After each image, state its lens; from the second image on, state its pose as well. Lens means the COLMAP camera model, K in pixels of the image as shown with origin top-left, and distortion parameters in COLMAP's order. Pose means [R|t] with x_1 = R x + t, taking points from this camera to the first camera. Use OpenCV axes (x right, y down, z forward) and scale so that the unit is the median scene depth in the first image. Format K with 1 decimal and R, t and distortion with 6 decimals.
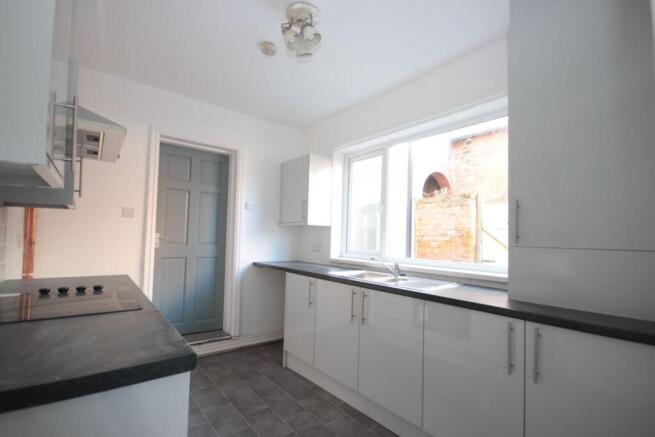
lens RADIAL K [[301.9, 0, 326.7], [0, 301.9, 225.2], [0, 0, 1]] dist [-0.001405, -0.000716]
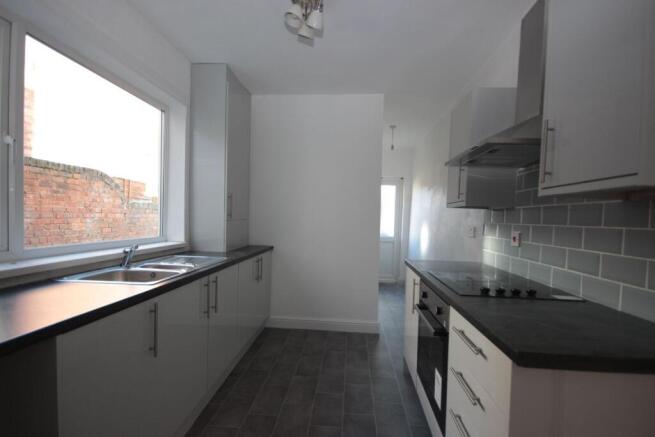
lens RADIAL K [[301.9, 0, 326.7], [0, 301.9, 225.2], [0, 0, 1]] dist [-0.001405, -0.000716]
pose [[-0.728880, -0.065410, 0.681510, -0.979961], [-0.071161, 0.997272, 0.019609, 0.024804], [-0.680934, -0.034205, -0.731546, 1.719753]]
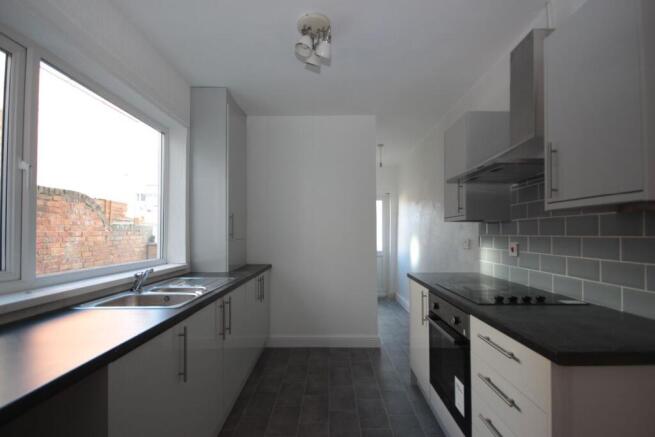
lens RADIAL K [[301.9, 0, 326.7], [0, 301.9, 225.2], [0, 0, 1]] dist [-0.001405, -0.000716]
pose [[-0.776682, -0.009101, 0.629827, -0.925209], [-0.041040, 0.998502, -0.036181, 0.025447], [-0.628555, -0.053949, -0.775892, 1.803328]]
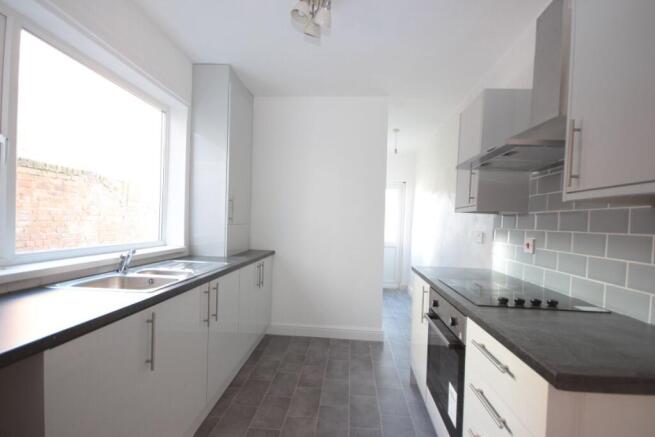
lens RADIAL K [[301.9, 0, 326.7], [0, 301.9, 225.2], [0, 0, 1]] dist [-0.001405, -0.000716]
pose [[-0.730271, -0.060172, 0.680503, -0.942526], [-0.076830, 0.997028, 0.005712, 0.025053], [-0.678824, -0.048112, -0.732723, 1.707701]]
